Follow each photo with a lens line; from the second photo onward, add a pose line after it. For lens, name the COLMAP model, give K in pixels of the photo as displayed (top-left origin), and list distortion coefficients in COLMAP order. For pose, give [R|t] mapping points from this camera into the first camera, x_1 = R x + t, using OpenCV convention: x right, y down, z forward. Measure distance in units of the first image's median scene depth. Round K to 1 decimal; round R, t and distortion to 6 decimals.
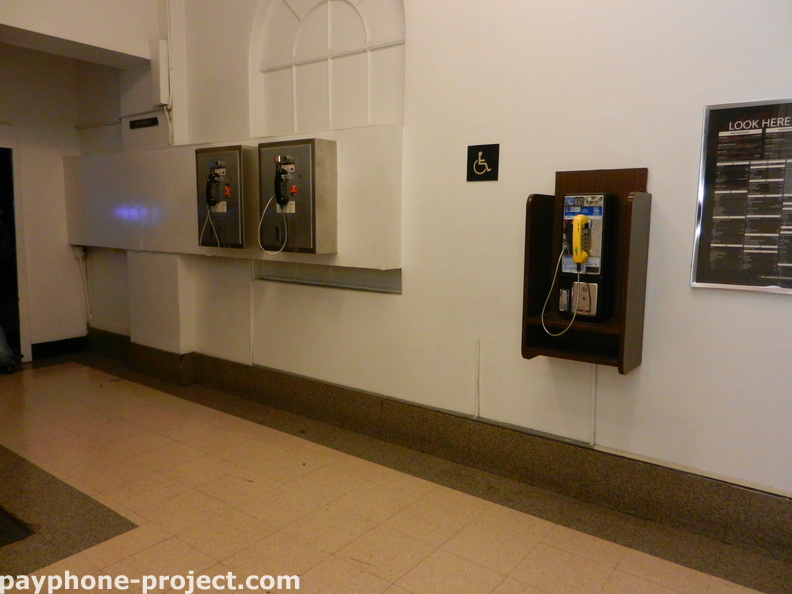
lens RADIAL K [[589.8, 0, 396.0], [0, 589.8, 297.0], [0, 0, 1]] dist [0.007296, 0.001947]
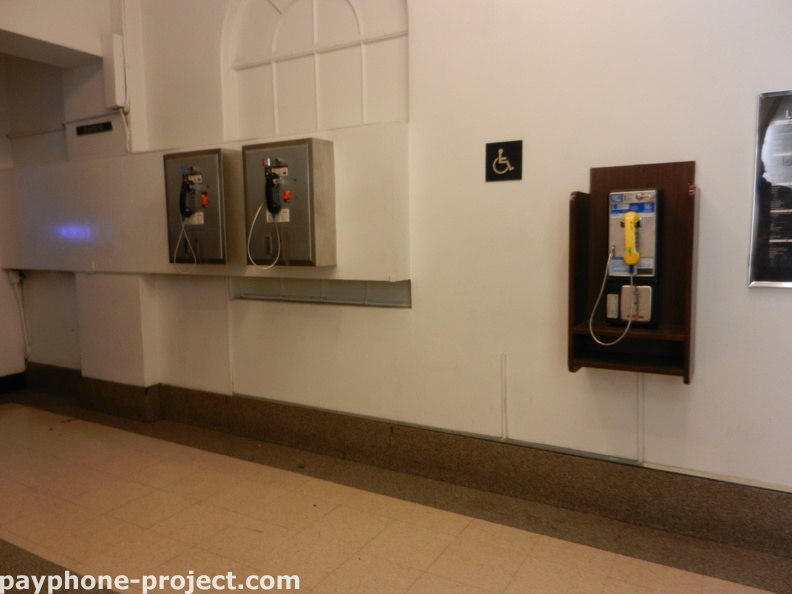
lens RADIAL K [[589.8, 0, 396.0], [0, 589.8, 297.0], [0, 0, 1]] dist [0.007296, 0.001947]
pose [[0.992766, -0.037932, 0.113914, -0.118089], [0.041155, 0.998812, -0.026078, 0.001149], [-0.112790, 0.030577, 0.993148, 0.099307]]
